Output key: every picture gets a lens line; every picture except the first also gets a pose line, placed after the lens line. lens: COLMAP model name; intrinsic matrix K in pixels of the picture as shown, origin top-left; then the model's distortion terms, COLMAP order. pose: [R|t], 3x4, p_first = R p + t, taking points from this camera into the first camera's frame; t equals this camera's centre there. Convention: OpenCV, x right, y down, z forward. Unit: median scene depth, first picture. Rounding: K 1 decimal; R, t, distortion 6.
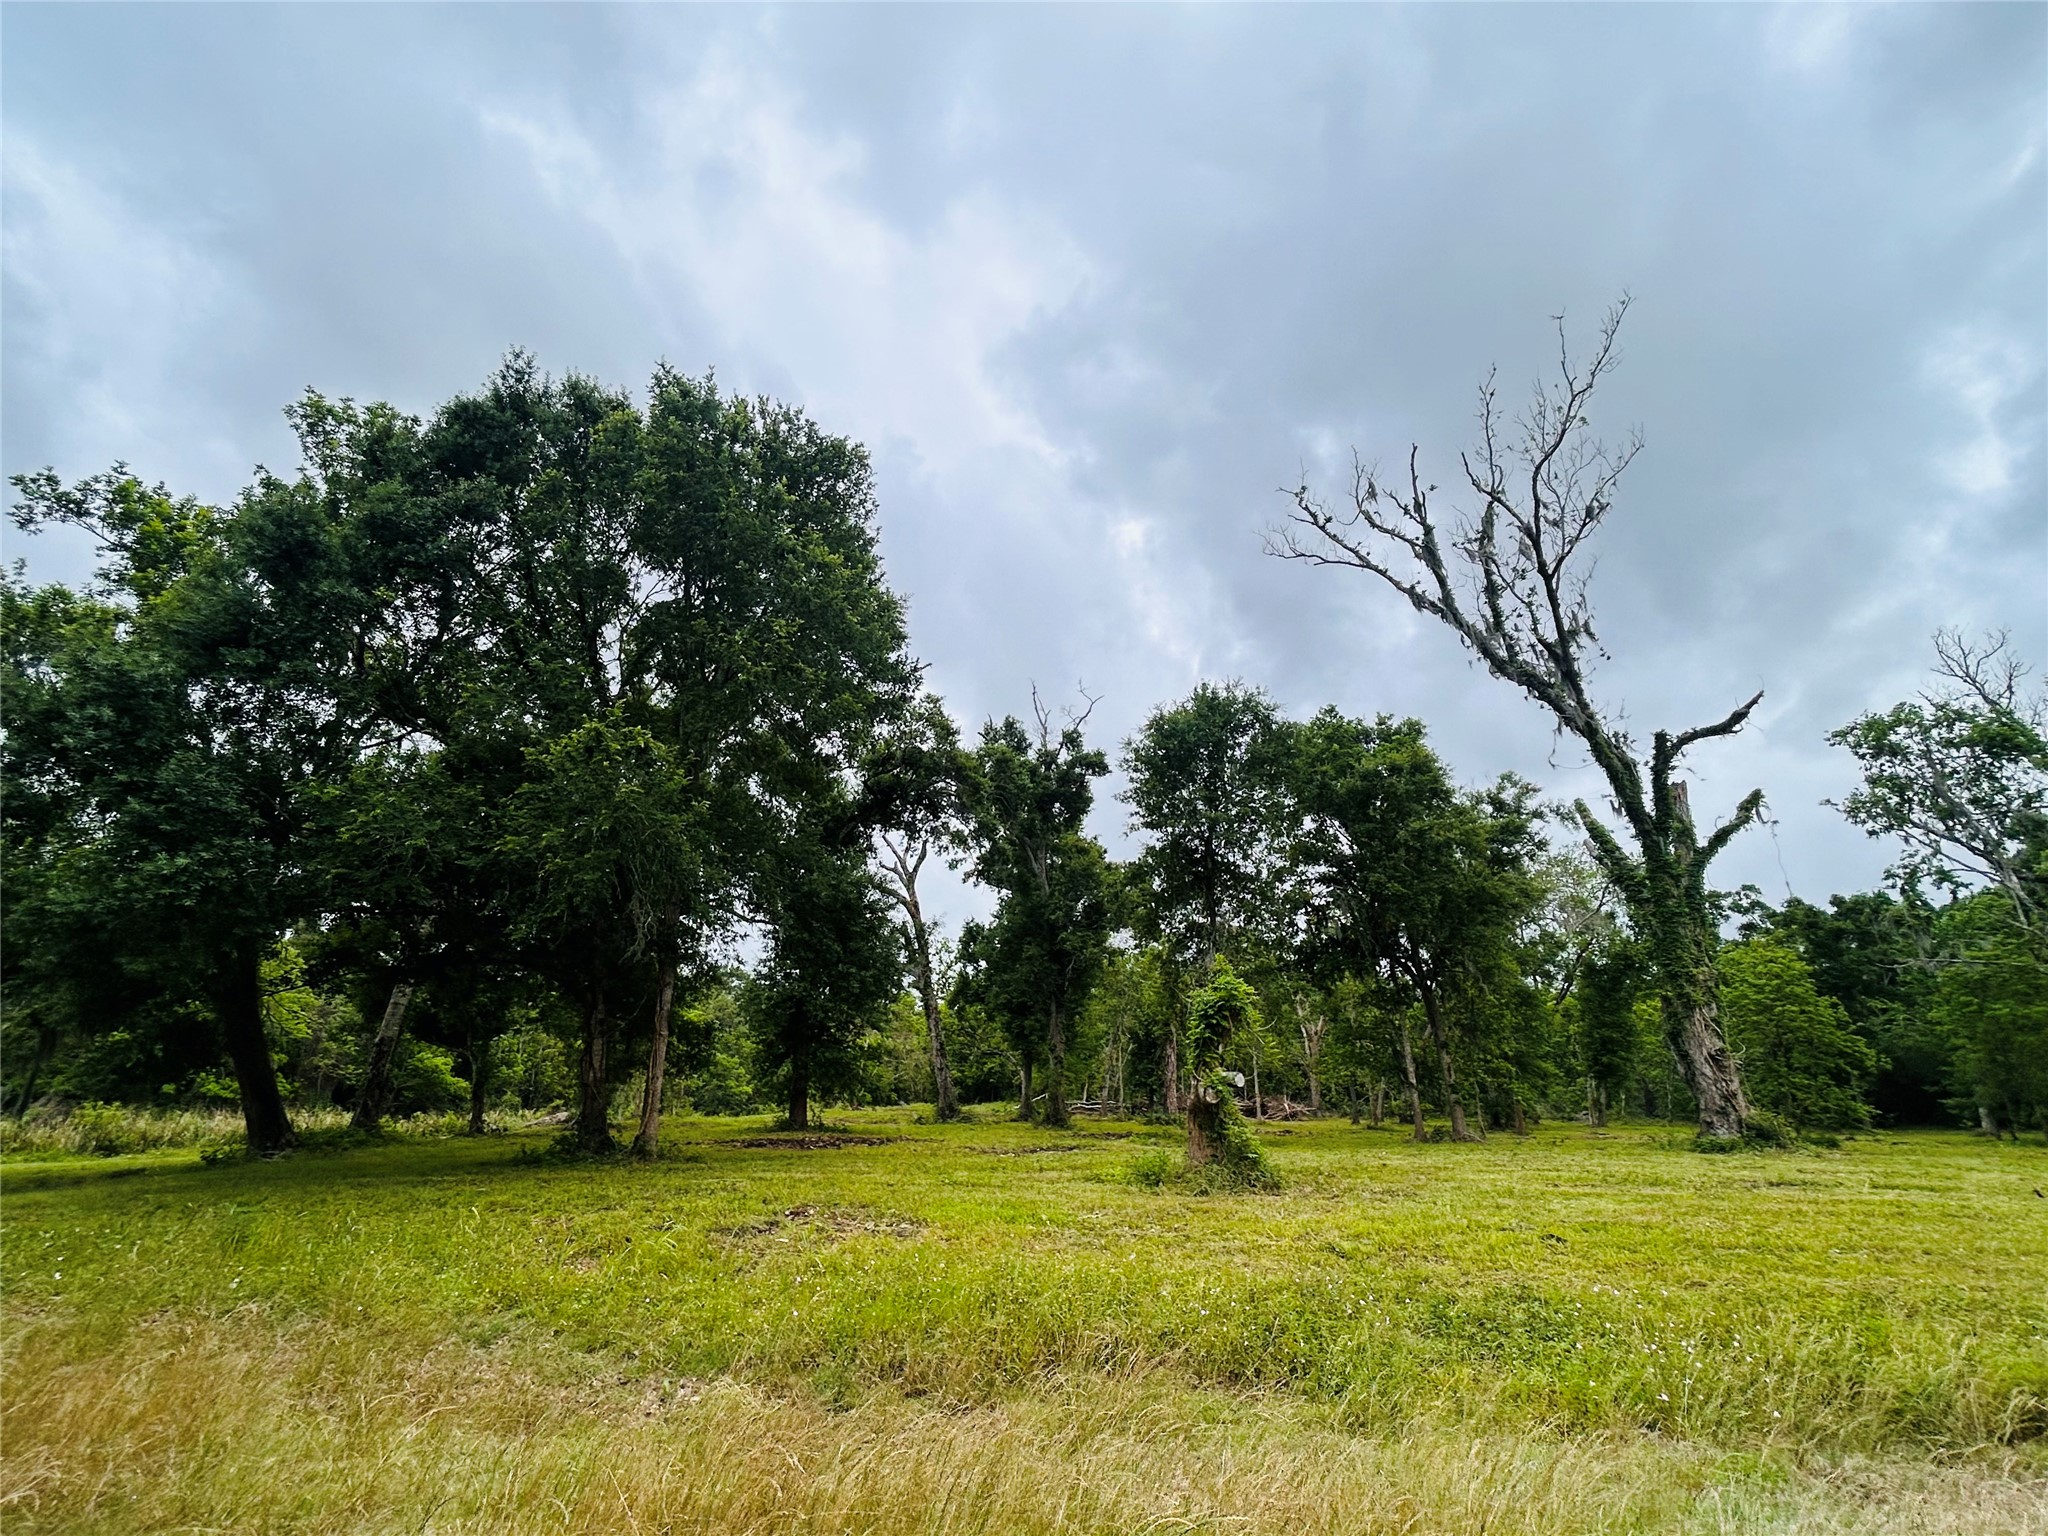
lens RADIAL K [[968.3, 0, 1011.7], [0, 968.3, 774.5], [0, 0, 1]] dist [0.003655, 0.000303]
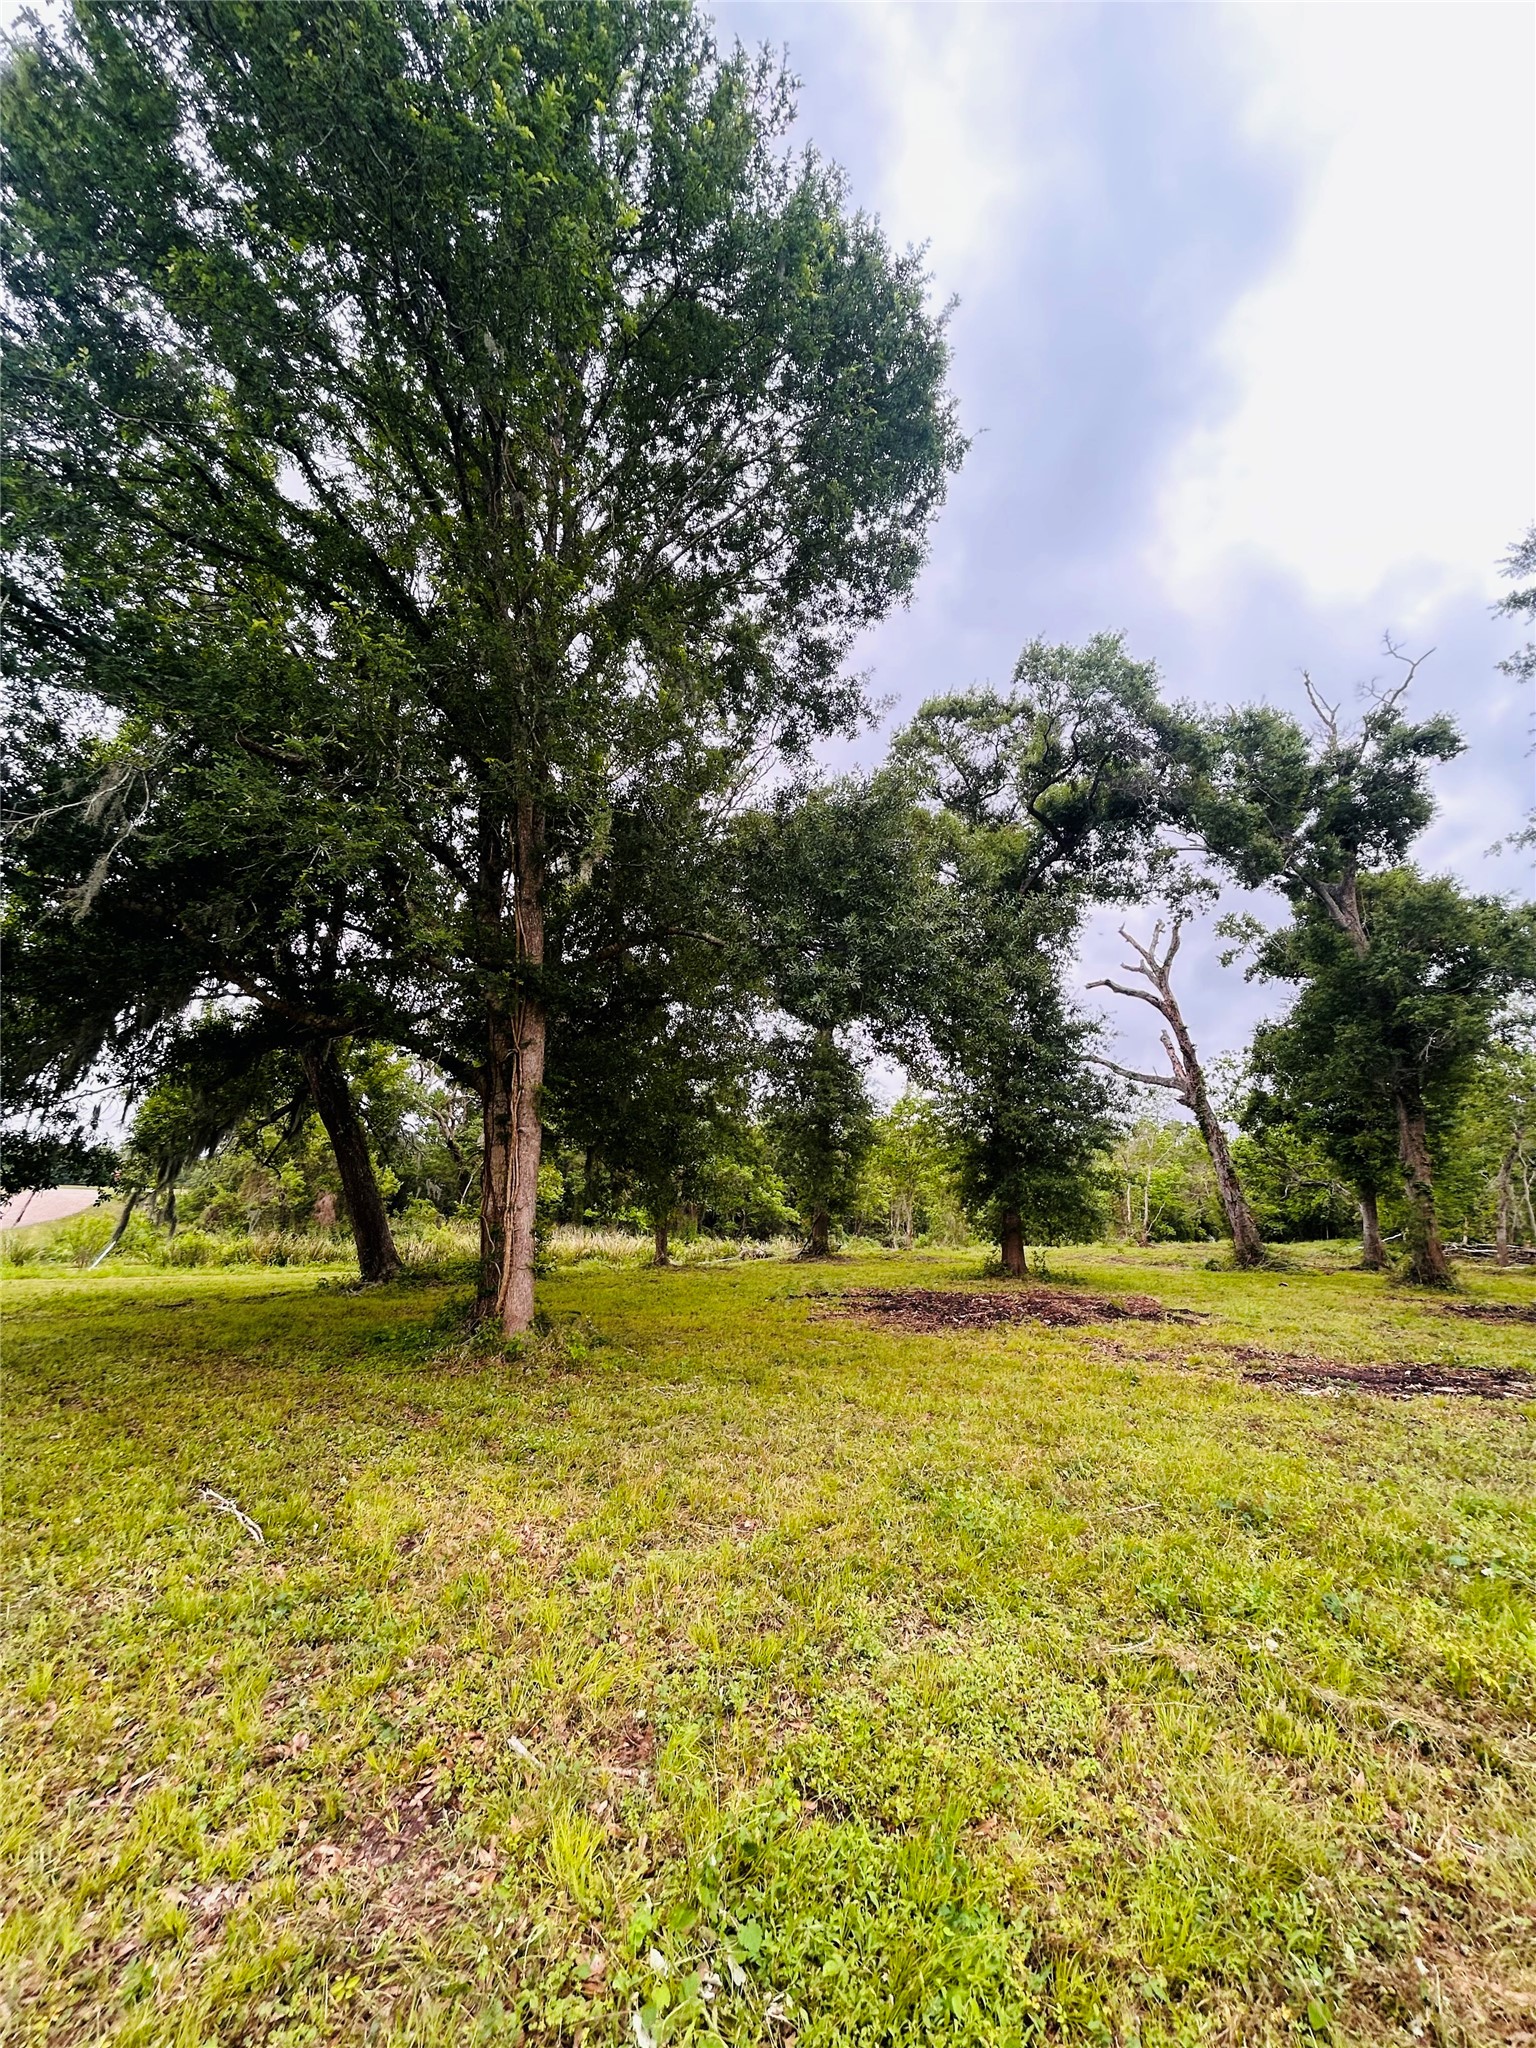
lens RADIAL K [[821.1, 0, 768.0], [0, 821.1, 1024.0], [0, 0, 1]] dist [0.000323, 0.000021]
pose [[0.820205, -0.116633, -0.560055, 0.007551], [0.161325, 0.986419, 0.030837, 0.080979], [0.548852, -0.115644, 0.827881, 0.261769]]
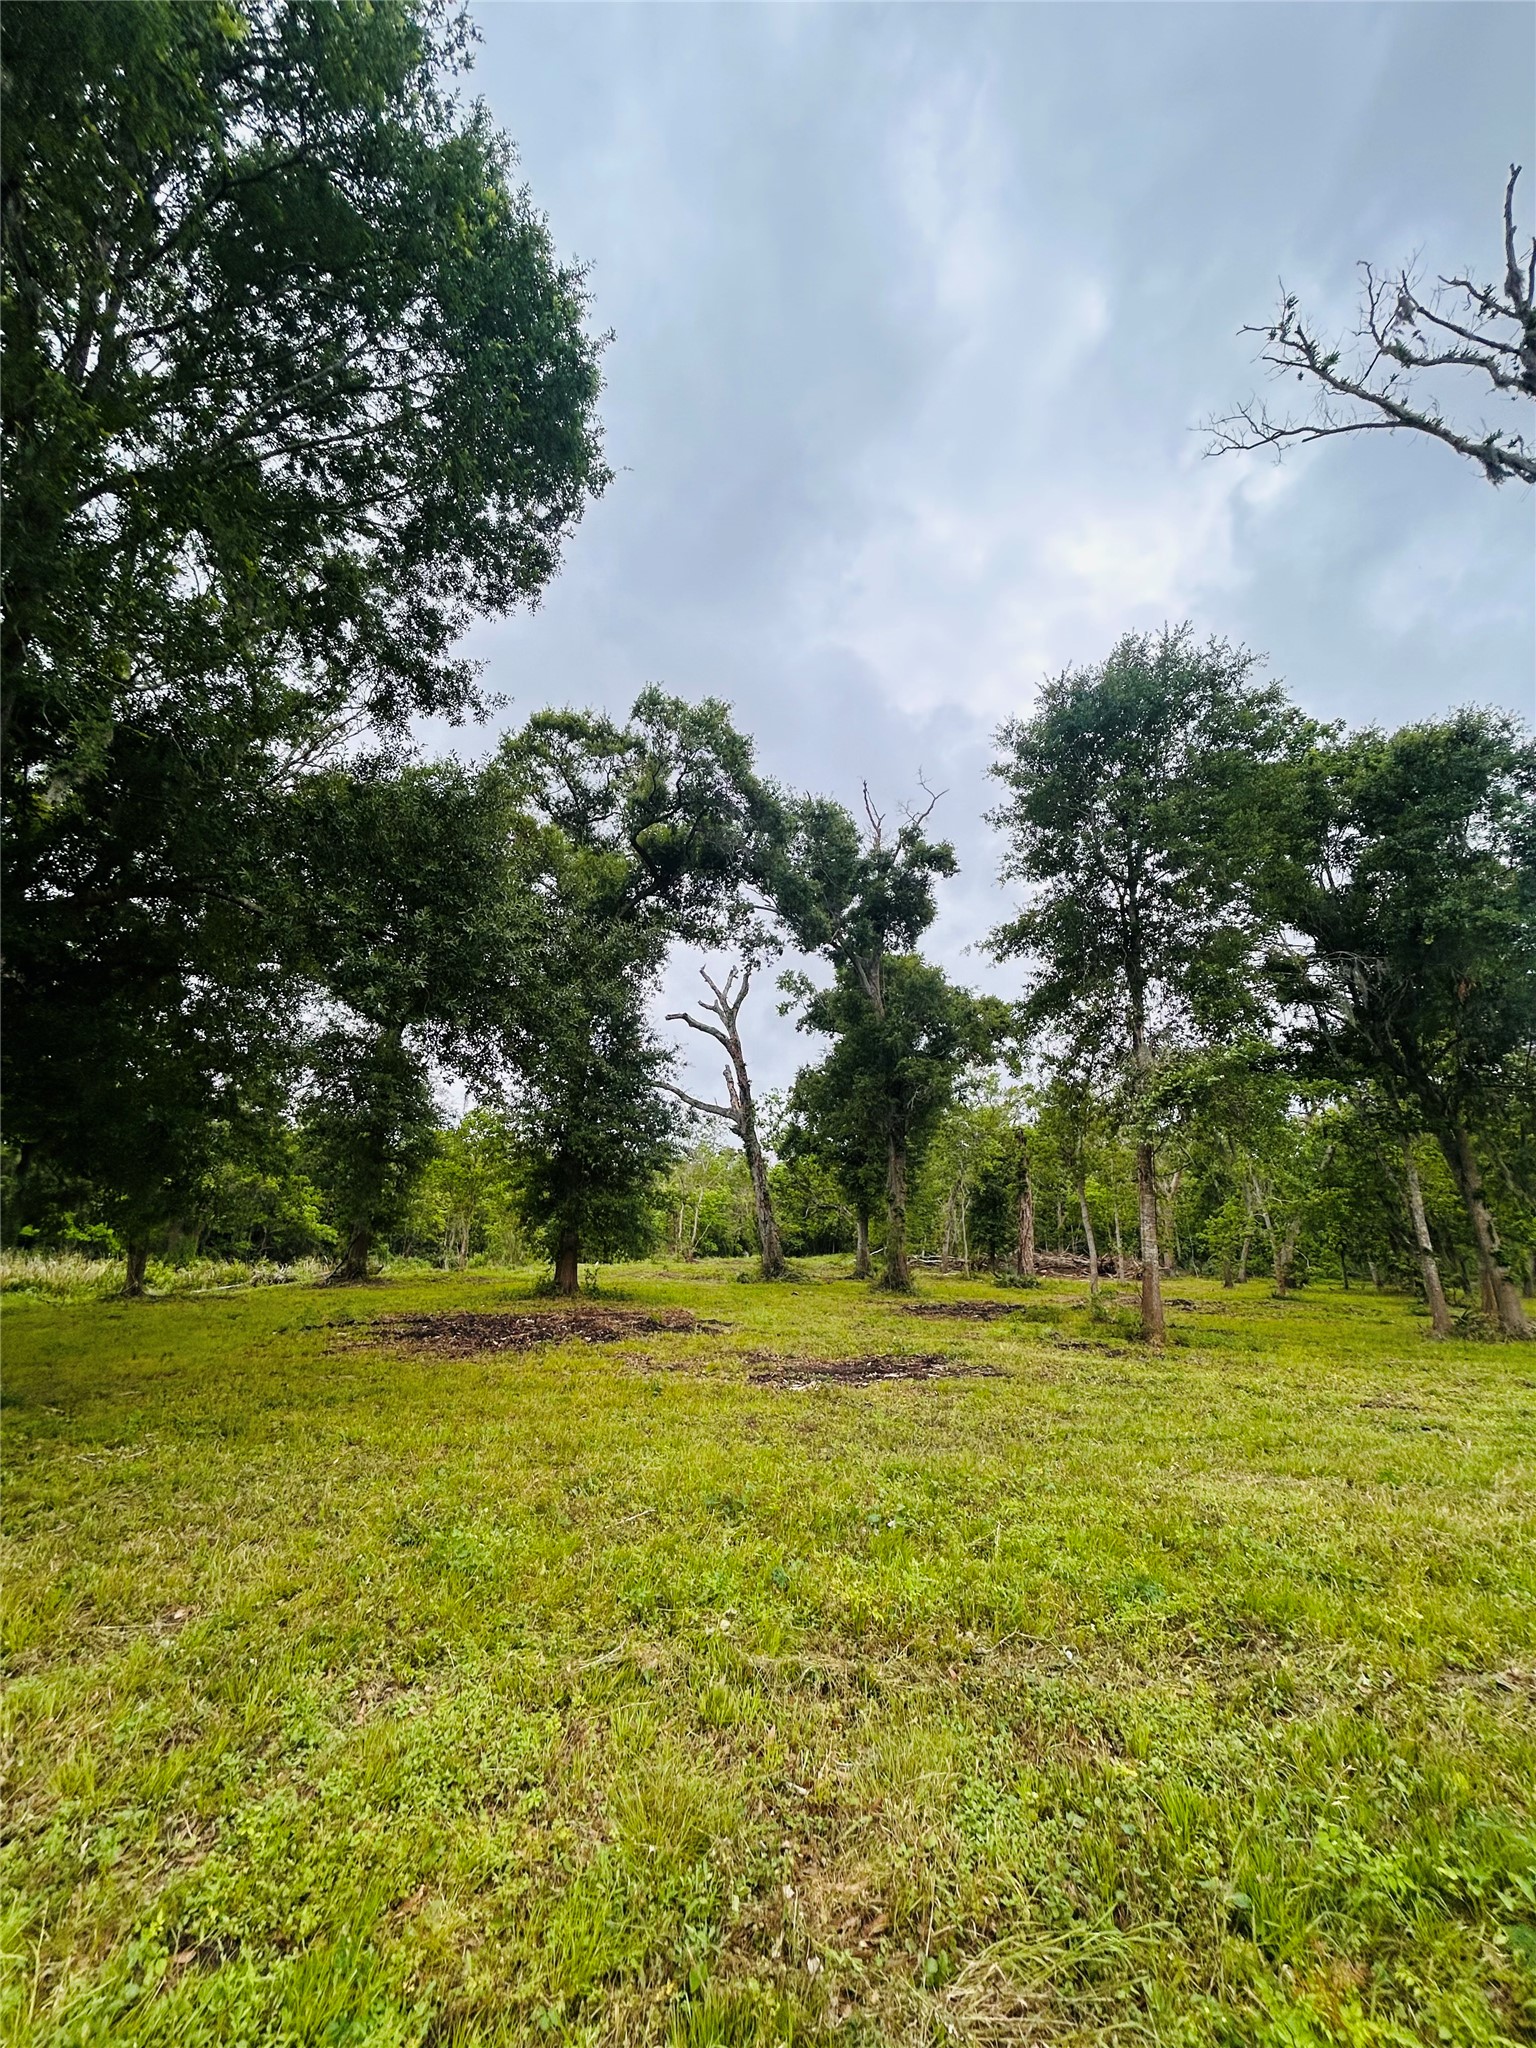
lens RADIAL K [[819.7, 0, 768.0], [0, 819.7, 1024.0], [0, 0, 1]] dist [0.002306, 0.000530]
pose [[0.994642, -0.012601, -0.102610, 0.009792], [0.018341, 0.998308, 0.055184, 0.081291], [0.101741, -0.056771, 0.993190, 0.263505]]
